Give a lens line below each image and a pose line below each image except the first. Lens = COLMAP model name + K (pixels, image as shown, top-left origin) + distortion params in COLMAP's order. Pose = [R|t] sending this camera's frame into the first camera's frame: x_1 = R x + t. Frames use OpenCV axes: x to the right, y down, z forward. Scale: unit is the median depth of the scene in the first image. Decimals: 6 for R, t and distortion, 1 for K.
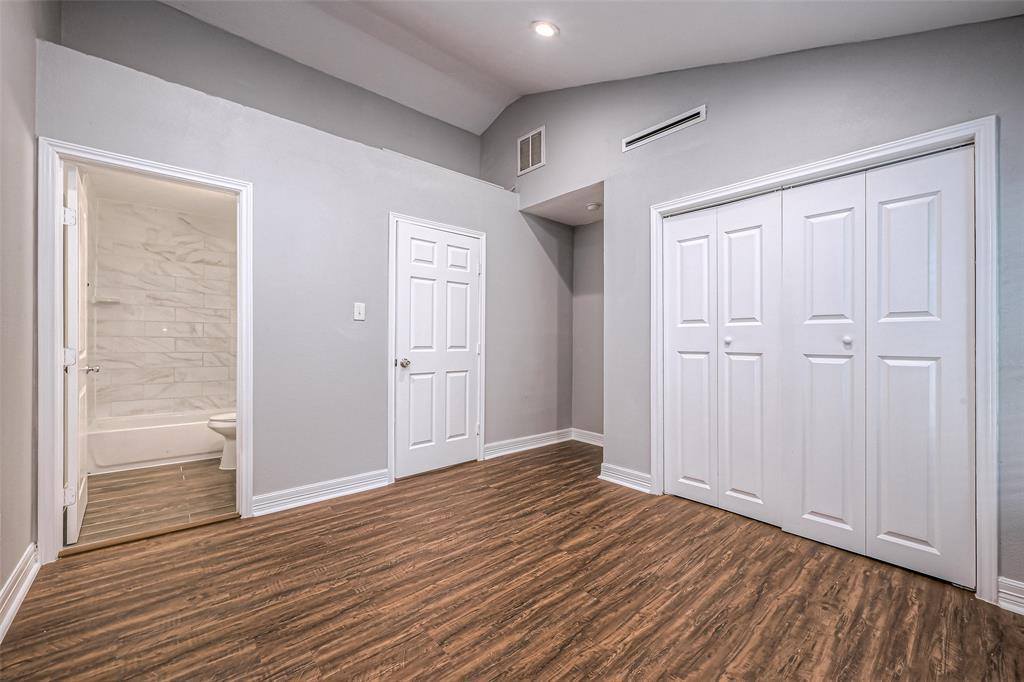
lens RADIAL K [[420.3, 0, 485.5], [0, 420.3, 329.9], [0, 0, 1]] dist [0.000175, 0.000691]
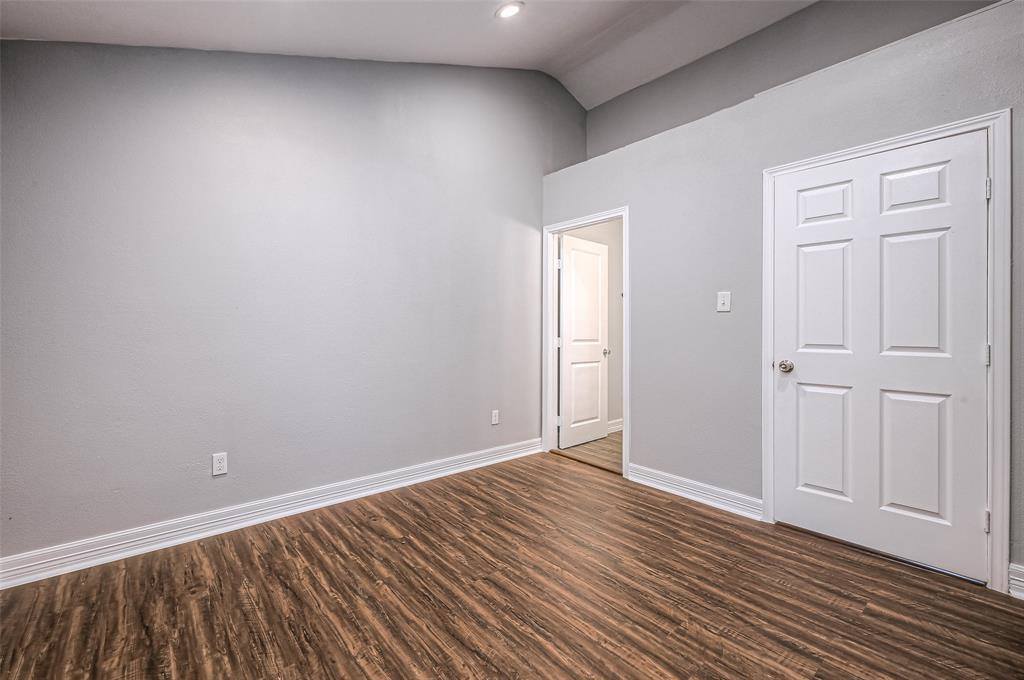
lens RADIAL K [[410.9, 0, 476.2], [0, 410.9, 319.7], [0, 0, 1]] dist [-0.001461, 0.000223]
pose [[-0.019596, -0.029603, -0.999370, 0.691156], [0.017350, 0.999401, -0.029944, 0.011977], [0.999657, -0.017925, -0.019070, 0.620031]]
